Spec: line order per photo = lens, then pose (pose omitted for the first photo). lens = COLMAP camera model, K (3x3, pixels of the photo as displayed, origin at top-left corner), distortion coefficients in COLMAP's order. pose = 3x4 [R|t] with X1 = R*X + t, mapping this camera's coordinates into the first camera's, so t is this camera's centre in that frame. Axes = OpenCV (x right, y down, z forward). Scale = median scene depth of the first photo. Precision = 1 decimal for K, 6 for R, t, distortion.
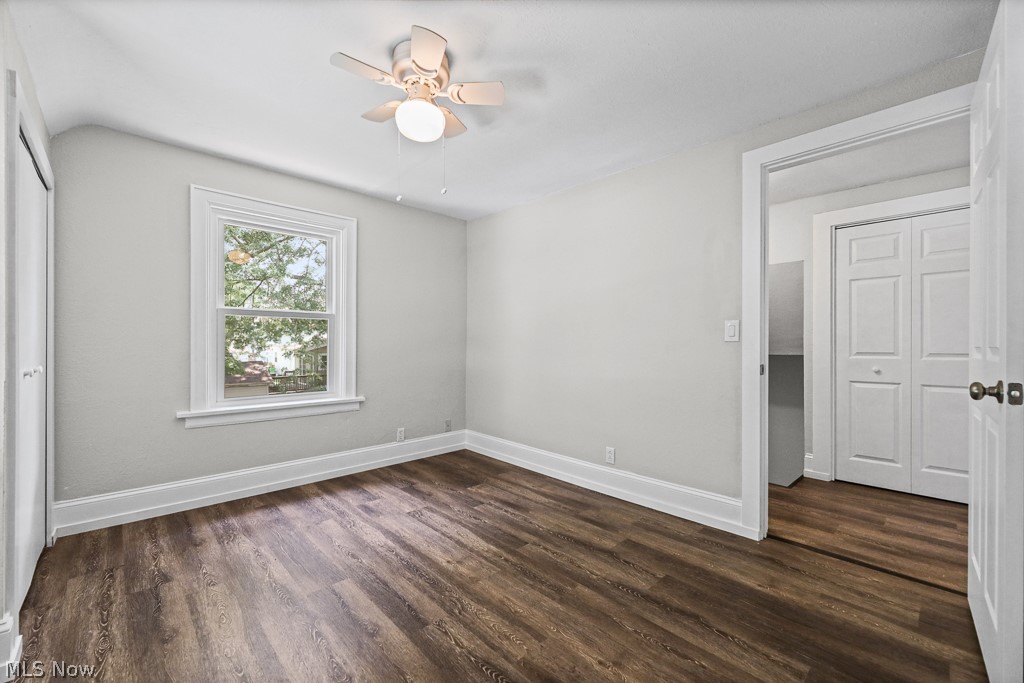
lens RADIAL K [[417.6, 0, 508.1], [0, 417.6, 343.2], [0, 0, 1]] dist [-0.001856, -0.000933]
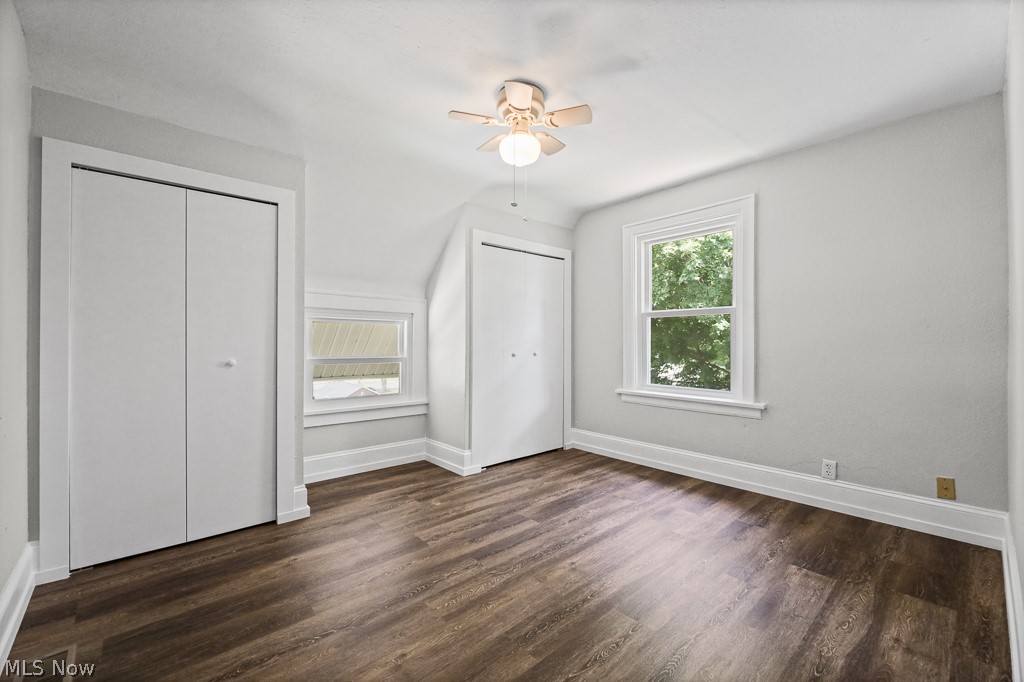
lens RADIAL K [[417.6, 0, 510.1], [0, 417.6, 340.2], [0, 0, 1]] dist [-0.001856, -0.000933]
pose [[-0.032313, -0.002318, -0.999475, 0.674967], [0.001791, 0.999996, -0.002377, 0.003025], [0.999476, -0.001867, -0.032309, 0.711775]]
